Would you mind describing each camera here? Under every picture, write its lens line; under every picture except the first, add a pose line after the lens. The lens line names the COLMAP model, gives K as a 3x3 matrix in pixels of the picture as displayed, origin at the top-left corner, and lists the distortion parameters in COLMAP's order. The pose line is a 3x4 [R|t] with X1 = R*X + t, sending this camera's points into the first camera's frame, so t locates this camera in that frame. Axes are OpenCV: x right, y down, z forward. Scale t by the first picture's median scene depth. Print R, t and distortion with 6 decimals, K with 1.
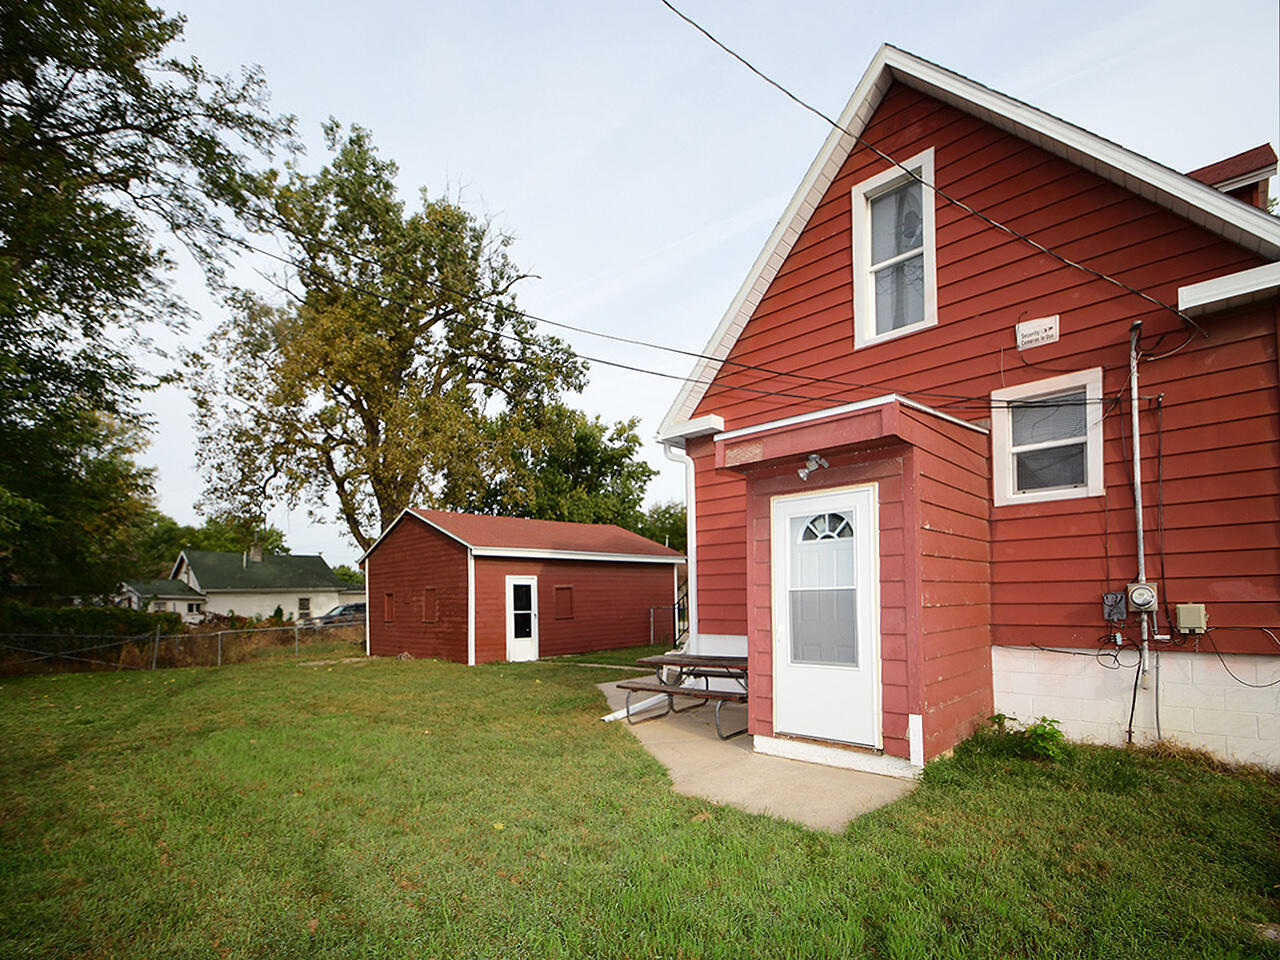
lens RADIAL K [[592.5, 0, 647.1], [0, 592.5, 508.3], [0, 0, 1]] dist [0.001247, -0.017740]
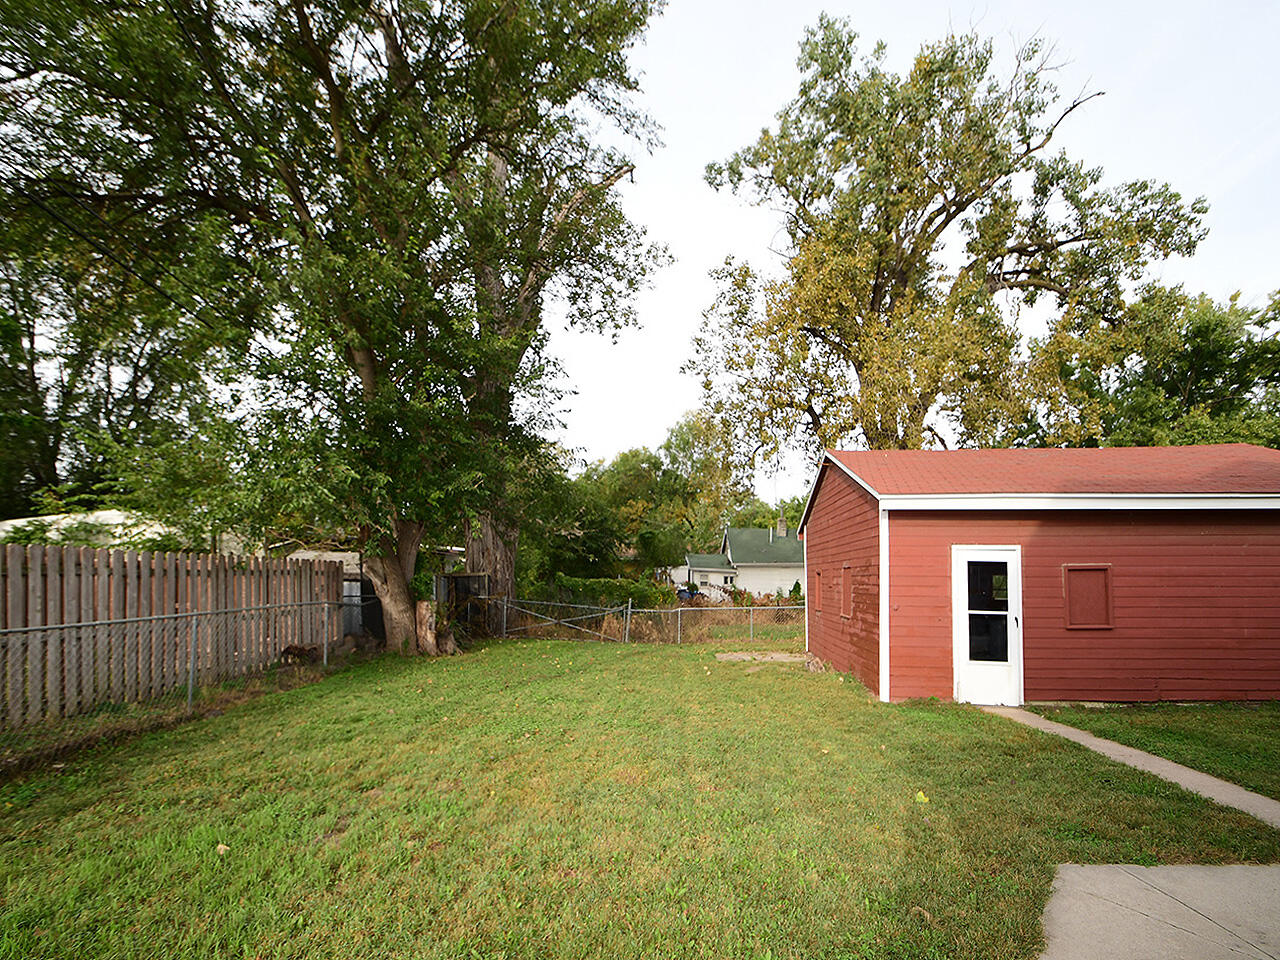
lens RADIAL K [[625.8, 0, 645.3], [0, 625.8, 558.2], [0, 0, 1]] dist [-0.000987, -0.011339]
pose [[0.654965, 0.001531, -0.755658, 0.003501], [0.094924, 0.991910, 0.084285, 0.013179], [0.749674, -0.126934, 0.649521, 0.107995]]
